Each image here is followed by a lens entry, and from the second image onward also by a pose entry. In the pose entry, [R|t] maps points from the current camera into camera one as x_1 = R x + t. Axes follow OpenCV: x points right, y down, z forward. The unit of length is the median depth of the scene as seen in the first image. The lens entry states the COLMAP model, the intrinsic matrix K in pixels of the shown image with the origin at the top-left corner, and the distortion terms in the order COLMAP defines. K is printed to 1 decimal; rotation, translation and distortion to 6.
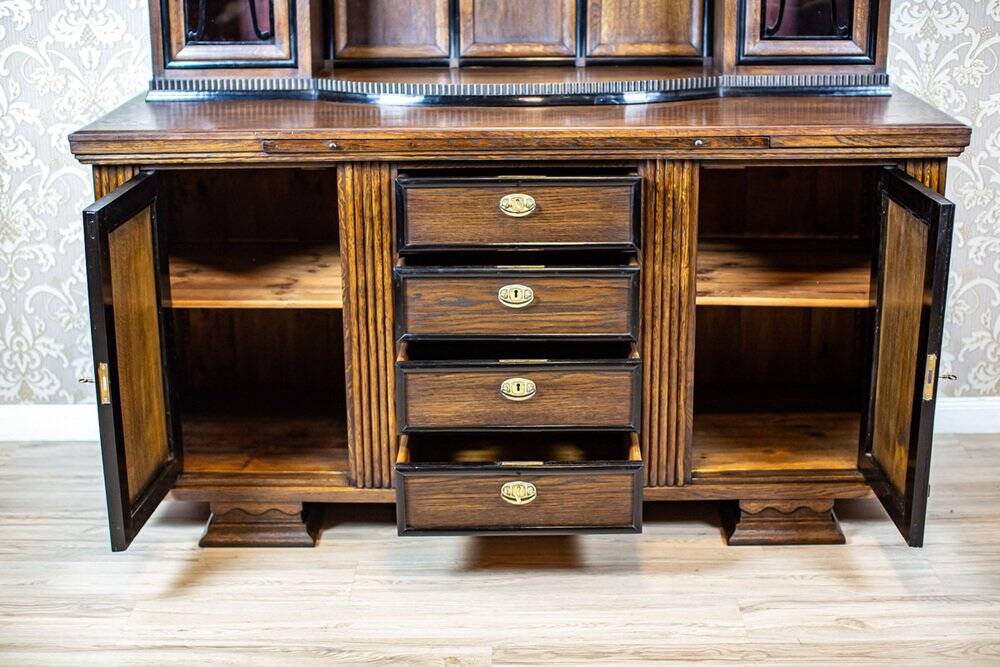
lens RADIAL K [[1447.1, 0, 492.7], [0, 1447.1, 332.2], [0, 0, 1]] dist [-0.137190, 0.000000]
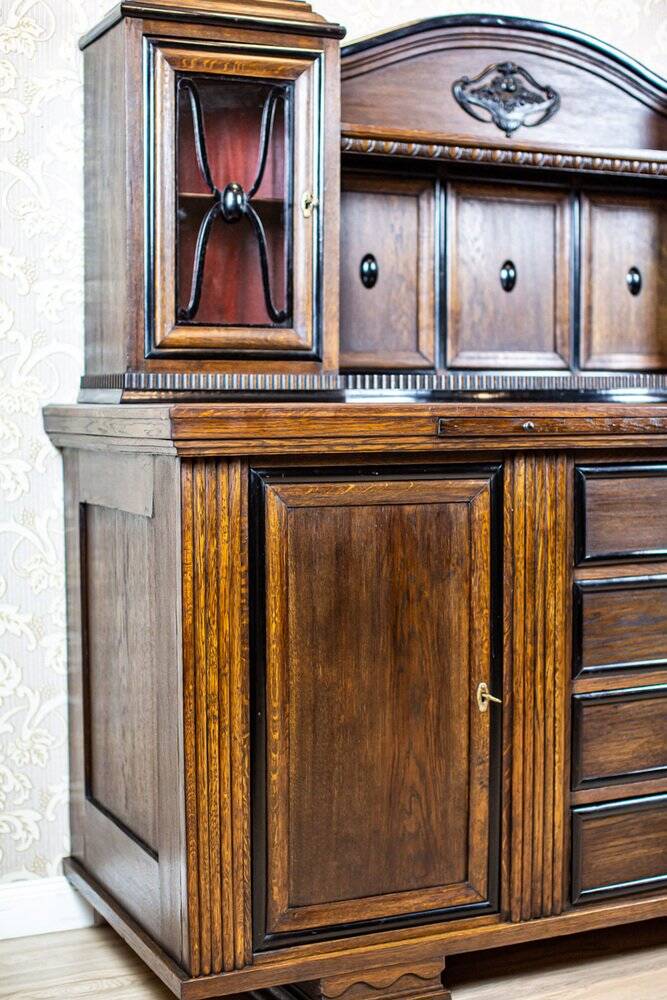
lens RADIAL K [[1506.4, 0, 330.1], [0, 1506.4, 506.9], [0, 0, 1]] dist [-0.140944, 0.000000]
pose [[0.901823, -0.025585, 0.431347, -0.481072], [0.126582, 0.970095, -0.207107, 0.049819], [-0.413149, 0.241375, 0.878092, 0.351680]]
